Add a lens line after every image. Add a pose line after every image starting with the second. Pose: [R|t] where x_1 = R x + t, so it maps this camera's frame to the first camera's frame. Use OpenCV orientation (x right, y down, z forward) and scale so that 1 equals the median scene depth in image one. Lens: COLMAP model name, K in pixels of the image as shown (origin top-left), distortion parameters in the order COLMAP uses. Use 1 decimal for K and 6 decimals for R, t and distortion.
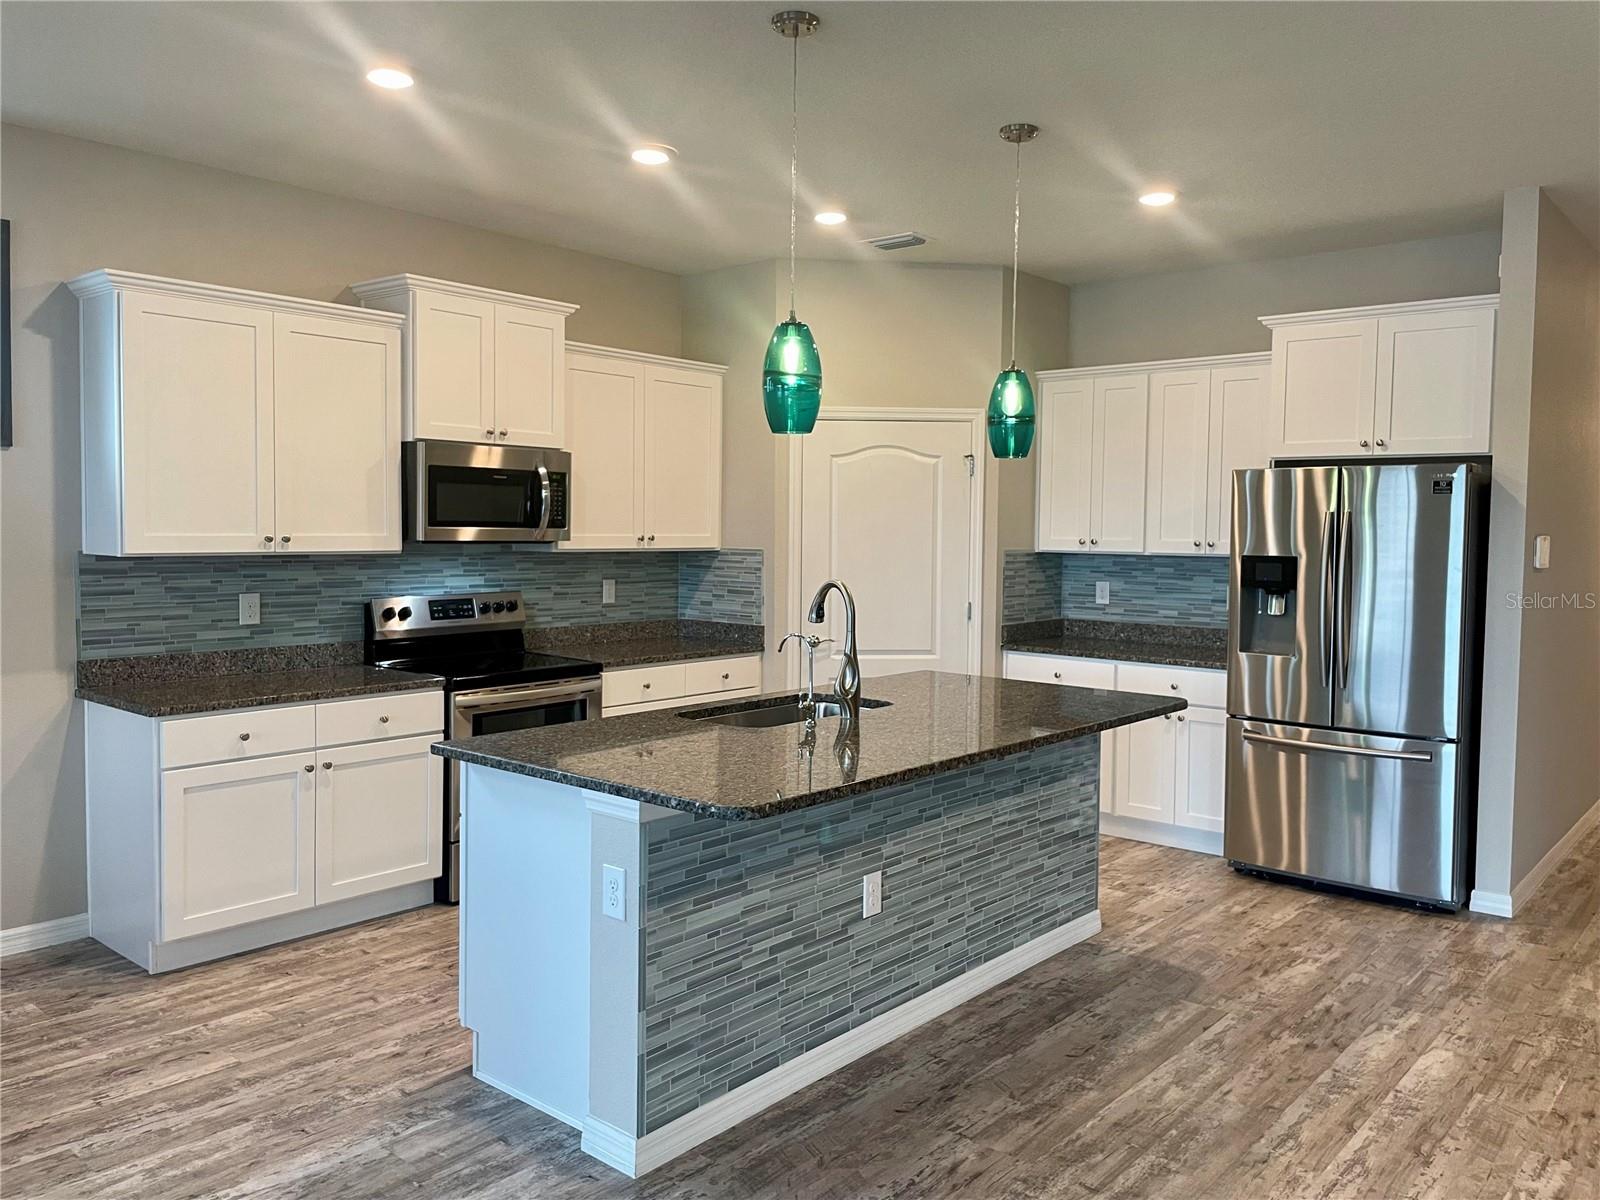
lens RADIAL K [[1216.7, 0, 808.2], [0, 1216.7, 589.4], [0, 0, 1]] dist [0.069888, -0.086198]
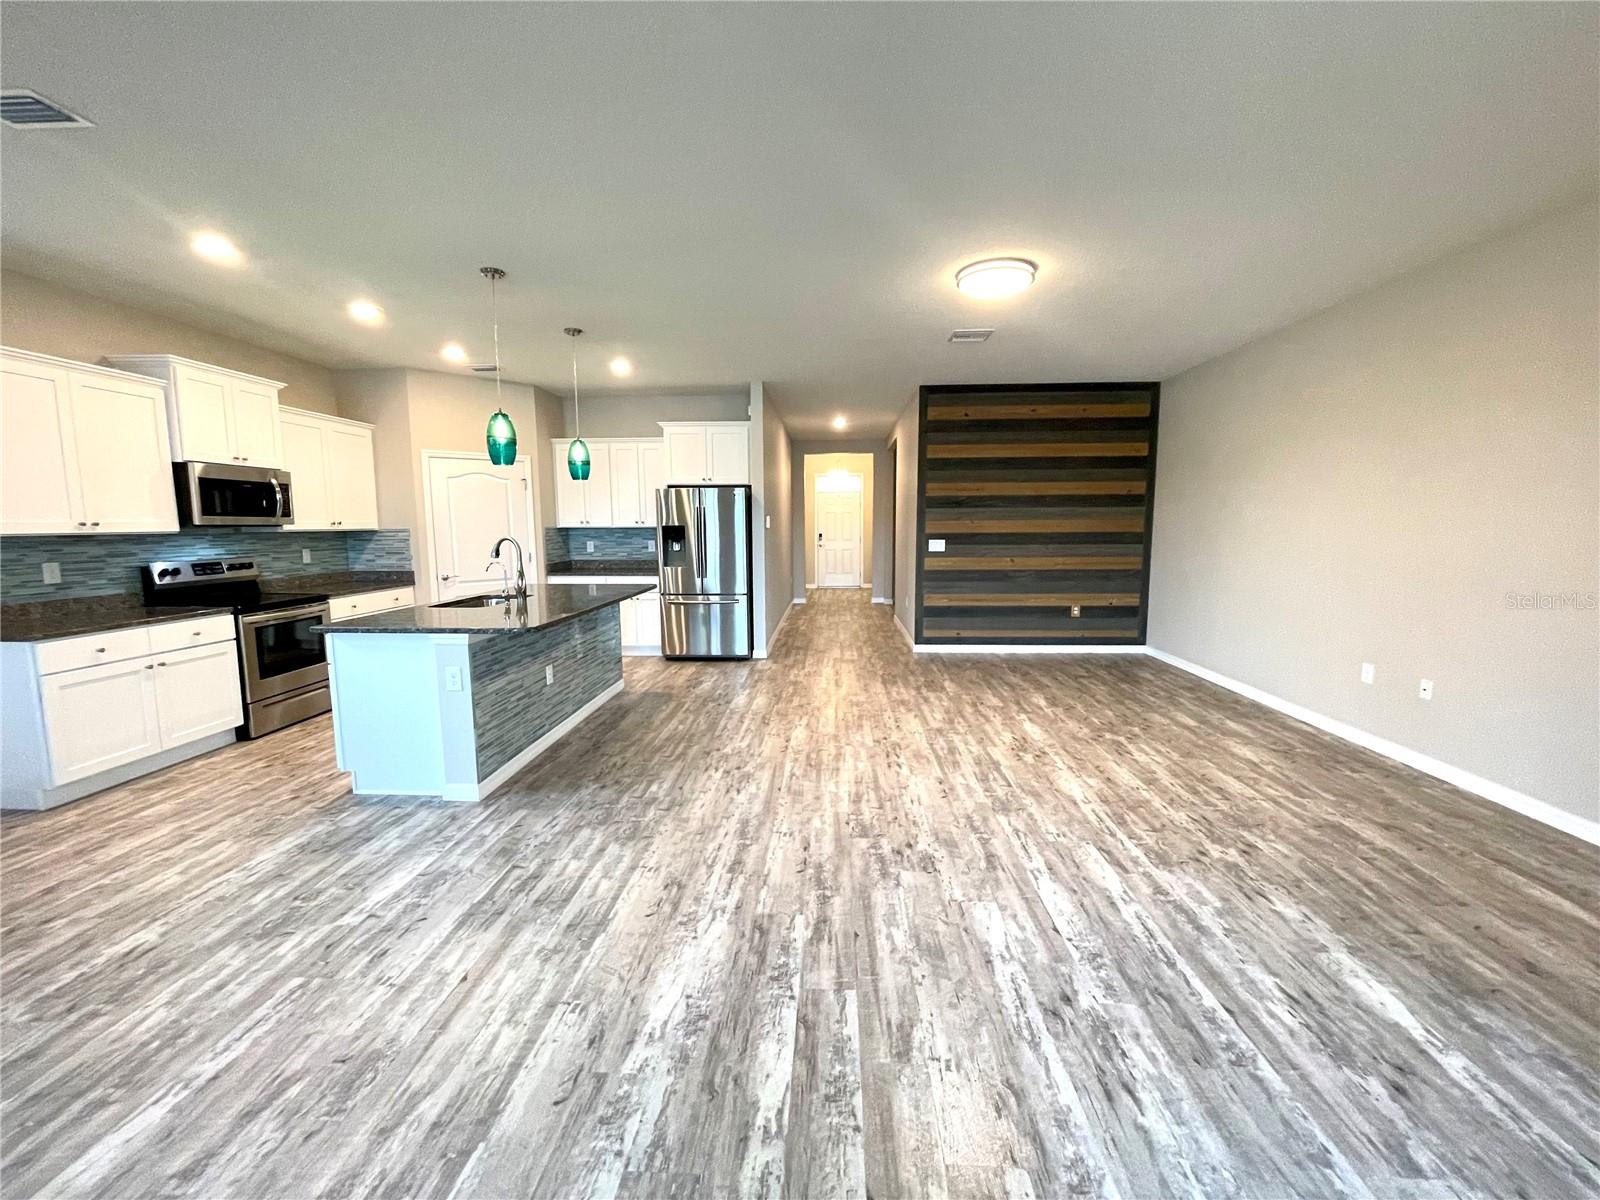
lens RADIAL K [[650.5, 0, 794.3], [0, 650.5, 597.7], [0, 0, 1]] dist [0.000544, -0.001116]
pose [[0.799085, -0.084830, 0.595204, -0.223259], [0.047115, 0.995787, 0.078668, 0.027786], [-0.599370, -0.034820, 0.799715, -0.172516]]
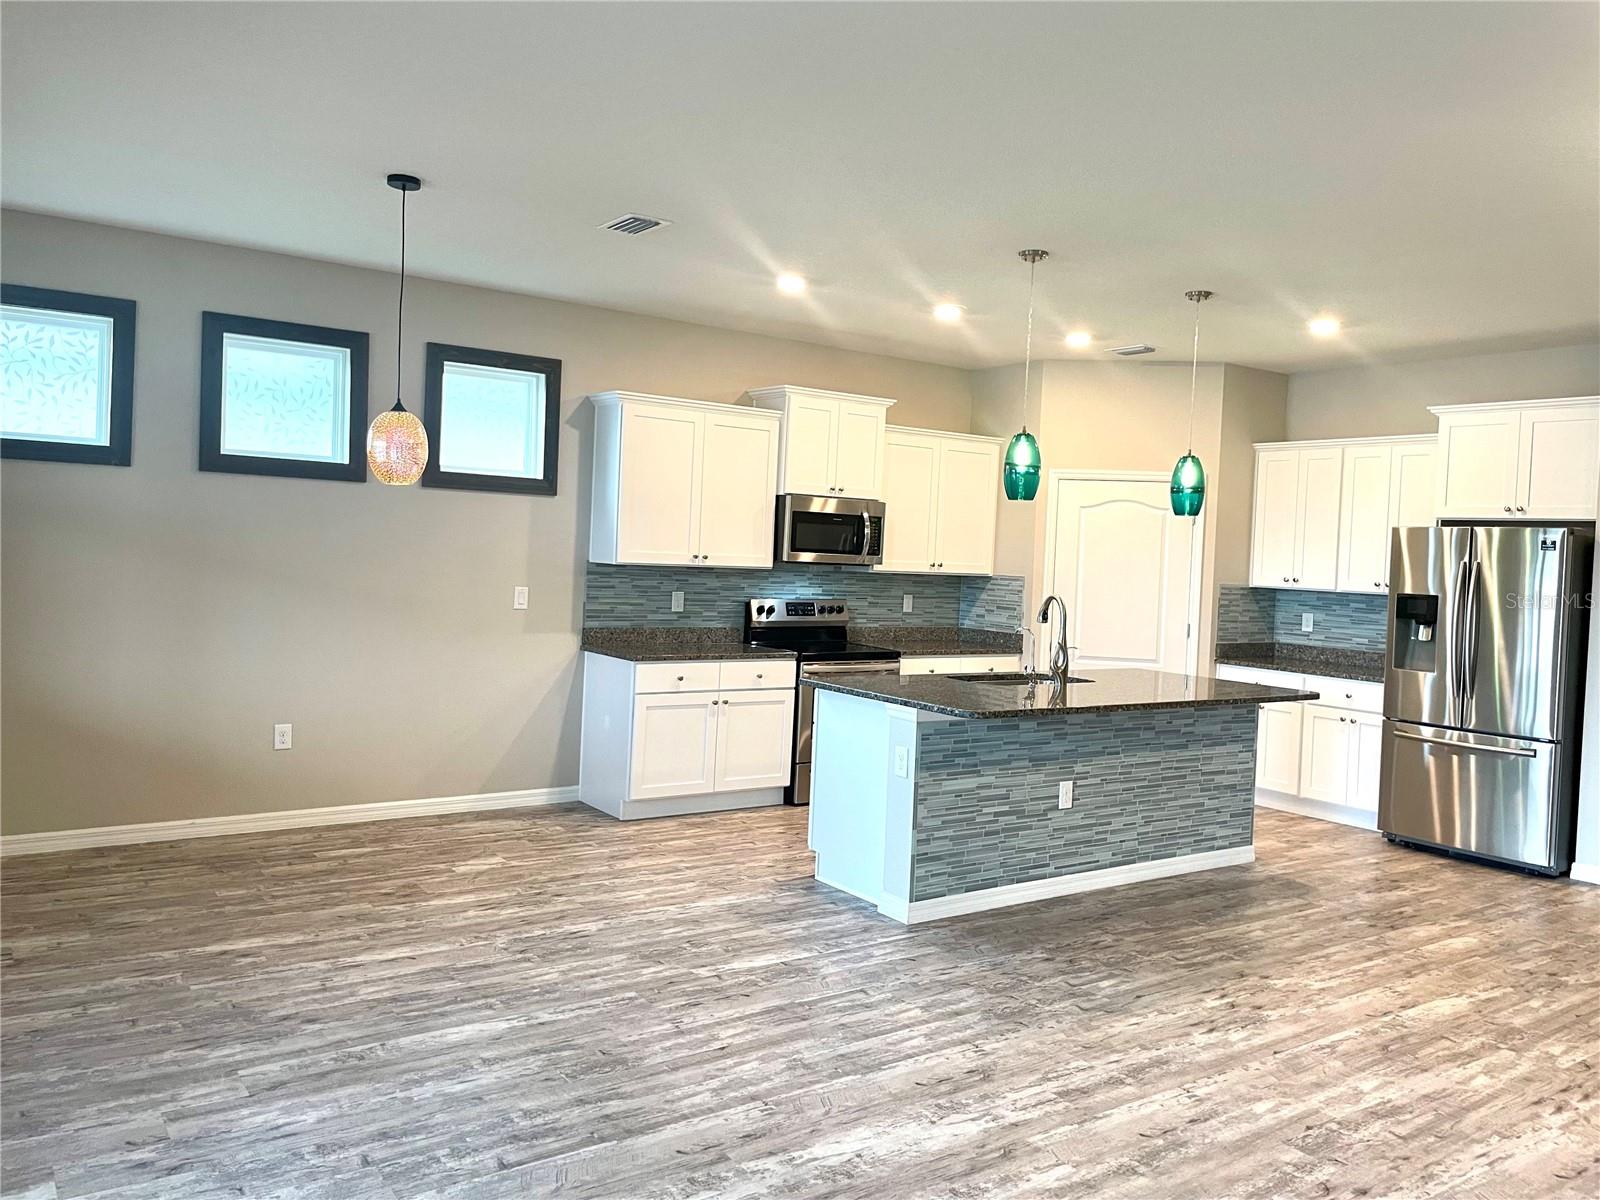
lens RADIAL K [[1216.7, 0, 796.4], [0, 1216.7, 572.1], [0, 0, 1]] dist [0.069888, -0.086198]
pose [[0.965927, 0.034941, -0.256445, 0.085671], [-0.045711, 0.998300, -0.036156, 0.029407], [0.254746, 0.046646, 0.965882, -0.470237]]
